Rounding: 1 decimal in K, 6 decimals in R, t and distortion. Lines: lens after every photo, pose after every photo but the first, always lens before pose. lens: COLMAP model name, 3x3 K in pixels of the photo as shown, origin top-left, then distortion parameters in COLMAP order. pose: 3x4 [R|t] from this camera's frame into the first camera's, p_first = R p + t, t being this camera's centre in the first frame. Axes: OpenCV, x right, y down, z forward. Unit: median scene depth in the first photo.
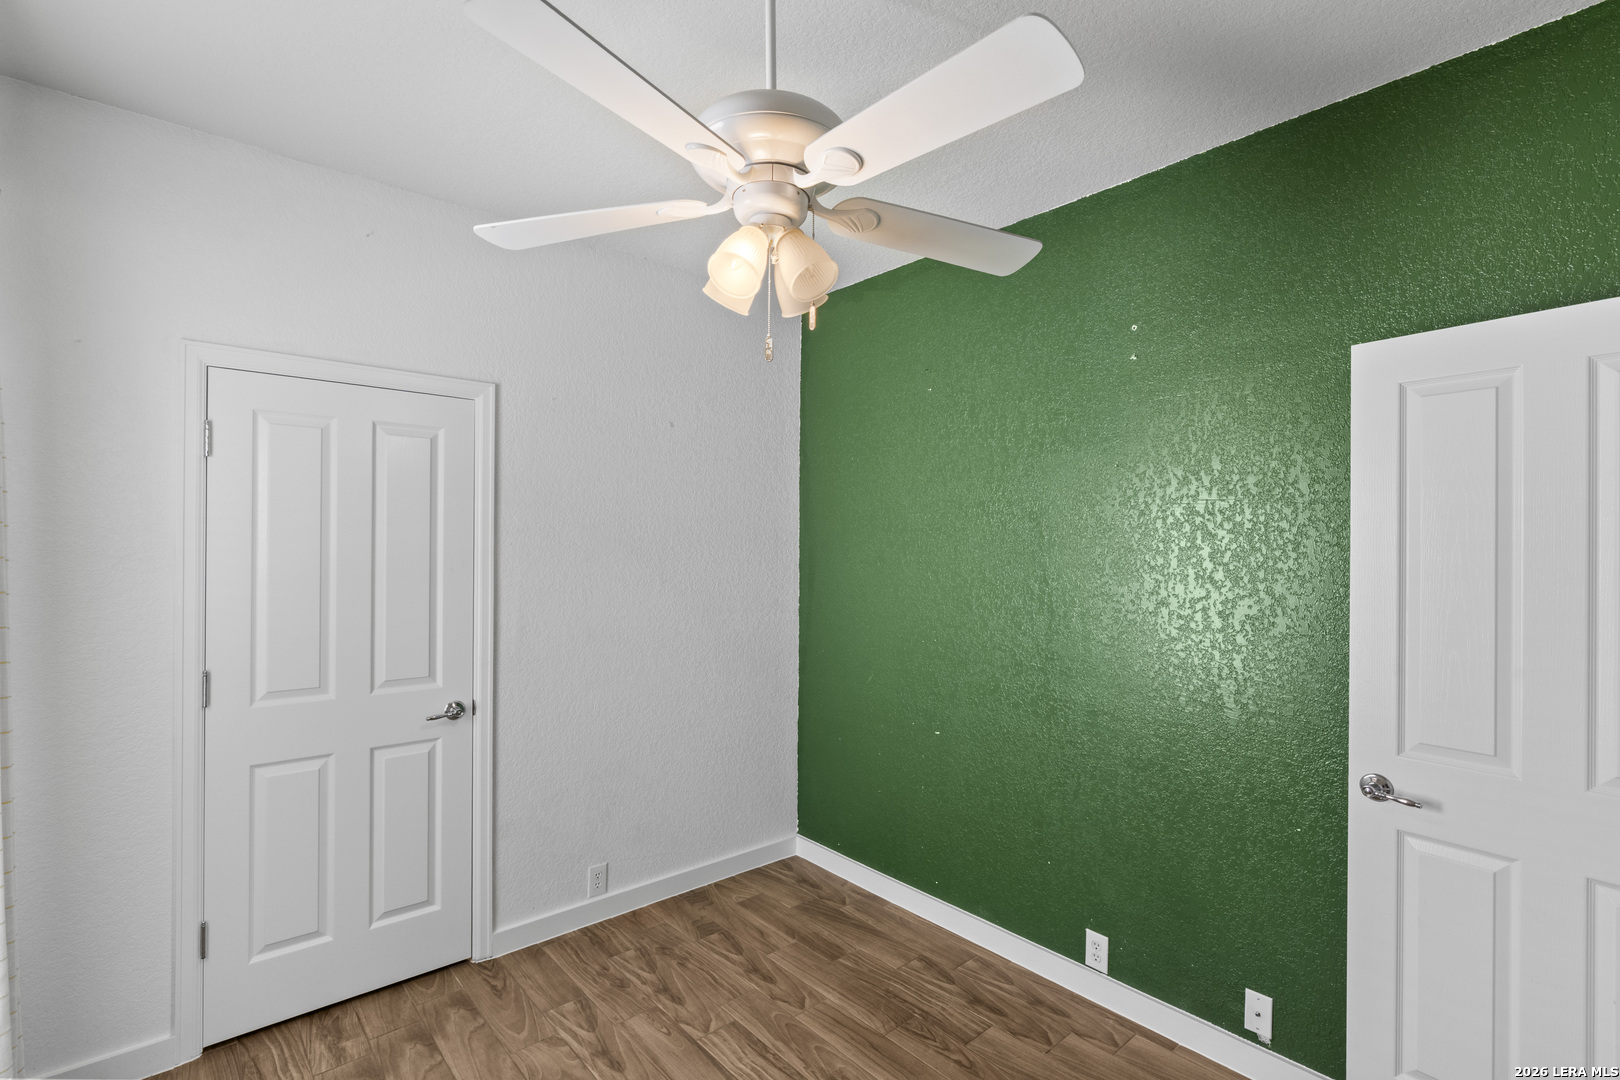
lens RADIAL K [[741.6, 0, 798.3], [0, 741.6, 546.0], [0, 0, 1]] dist [-0.005579, 0.000450]
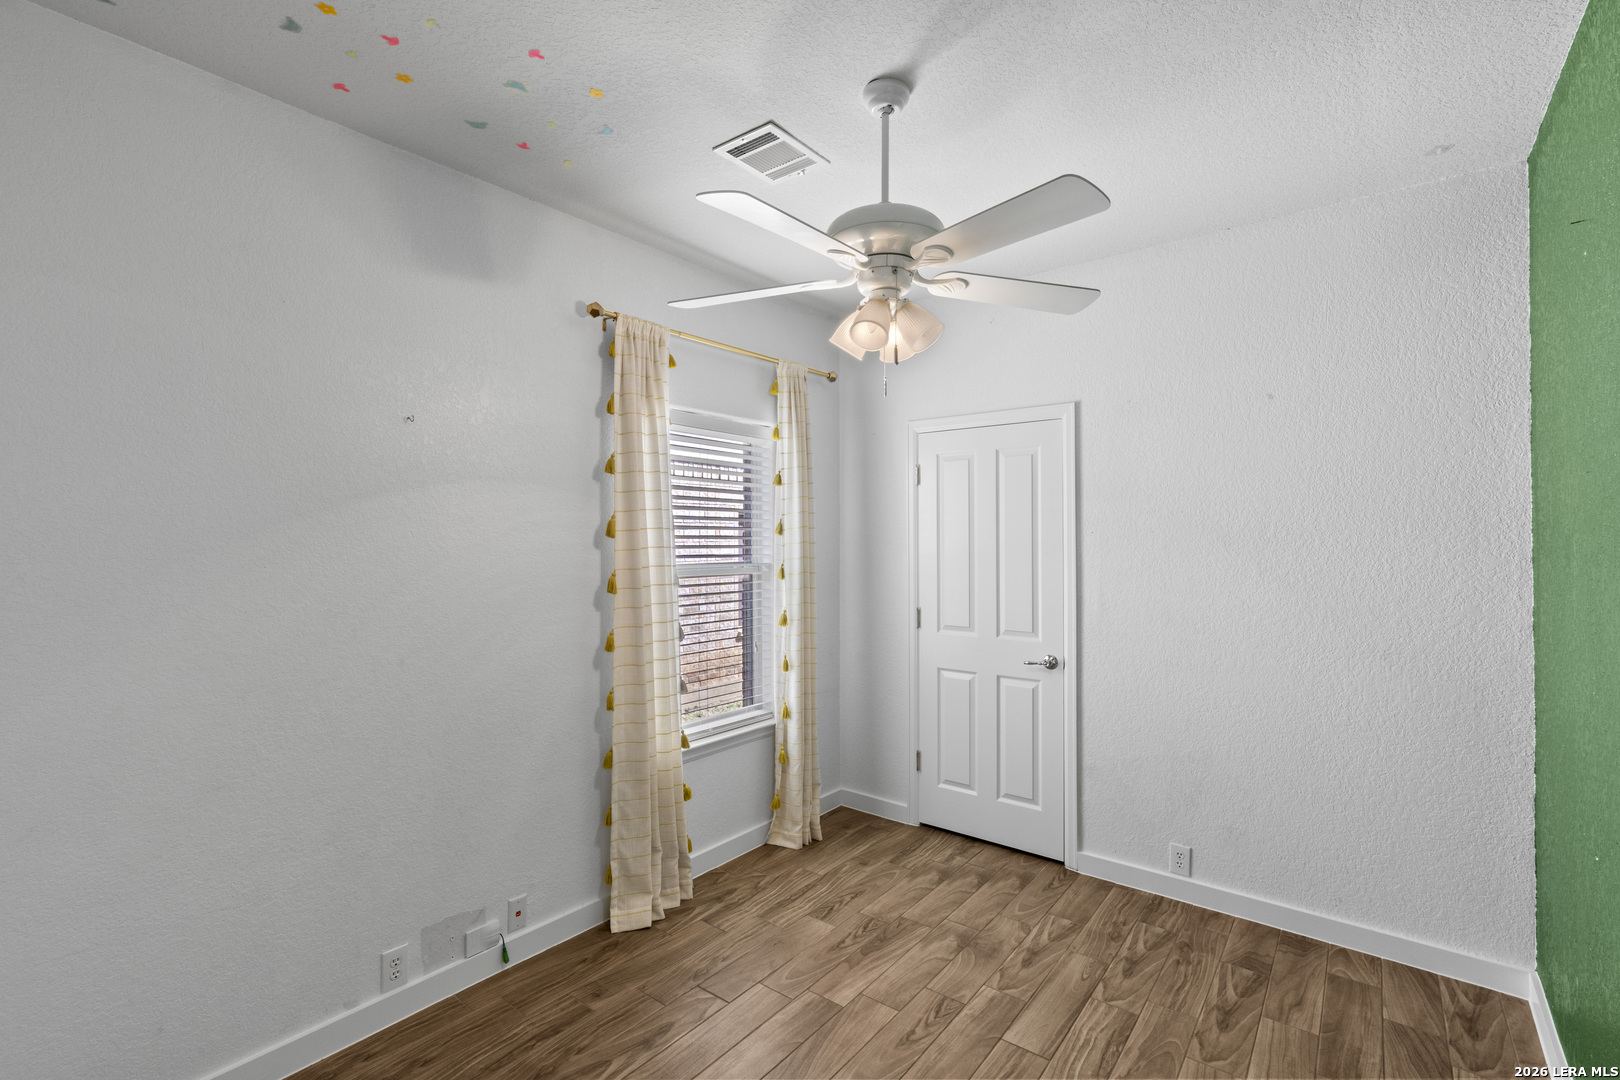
lens RADIAL K [[728.9, 0, 809.6], [0, 728.9, 528.5], [0, 0, 1]] dist [-0.003901, 0.000960]
pose [[0.182157, -0.016692, -0.983128, 0.731355], [0.008110, 0.999847, -0.015473, 0.005556], [0.983236, -0.005155, 0.182264, 0.365239]]
